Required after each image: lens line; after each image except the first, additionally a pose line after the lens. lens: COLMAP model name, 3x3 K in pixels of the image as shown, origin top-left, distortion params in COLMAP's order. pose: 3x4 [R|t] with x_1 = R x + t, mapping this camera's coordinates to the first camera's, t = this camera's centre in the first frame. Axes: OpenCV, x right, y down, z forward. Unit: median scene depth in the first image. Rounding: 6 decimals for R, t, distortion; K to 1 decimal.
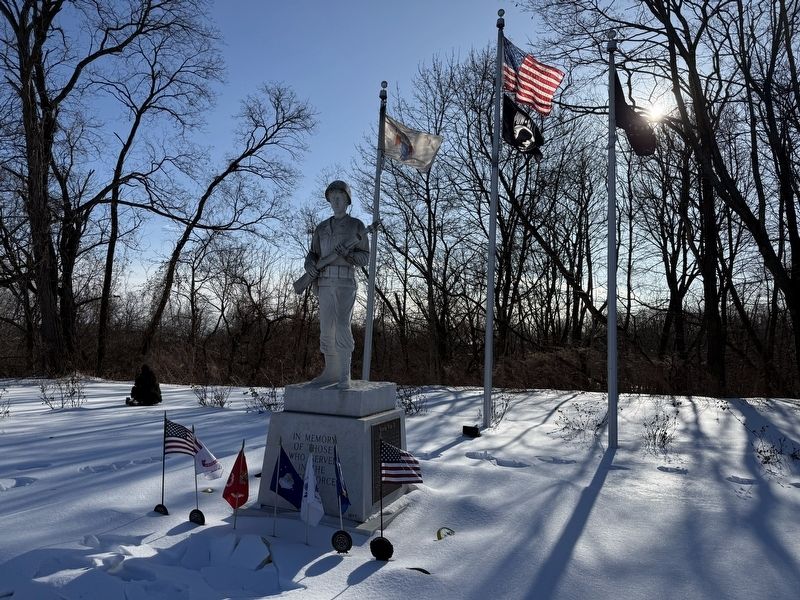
lens RADIAL K [[593.7, 0, 400.0], [0, 593.7, 300.0], [0, 0, 1]] dist [0.167965, -0.000412]
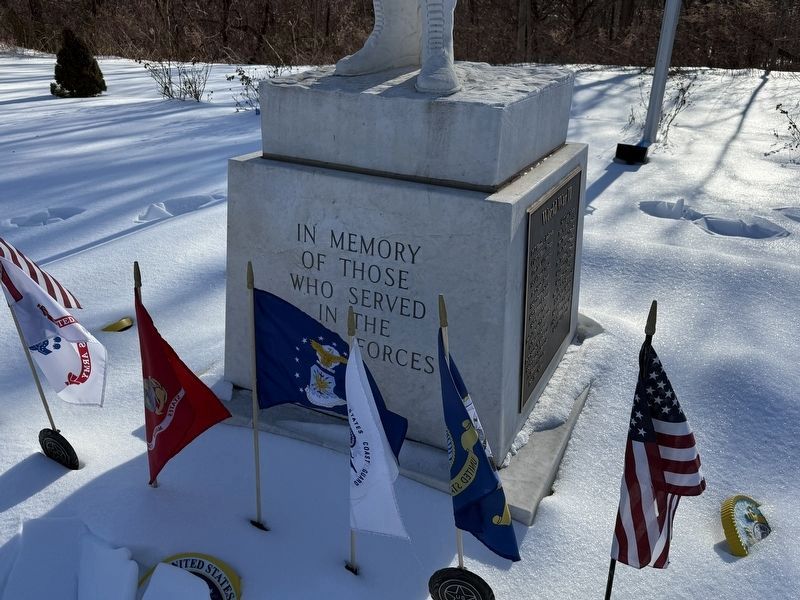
lens RADIAL K [[647.9, 0, 400.0], [0, 647.9, 300.0], [0, 0, 1]] dist [0.002708, -0.060707]
pose [[0.998352, 0.018193, -0.054418, -0.054727], [0.010174, 0.877245, 0.479935, 0.046114], [0.056470, -0.479698, 0.875615, 0.374725]]
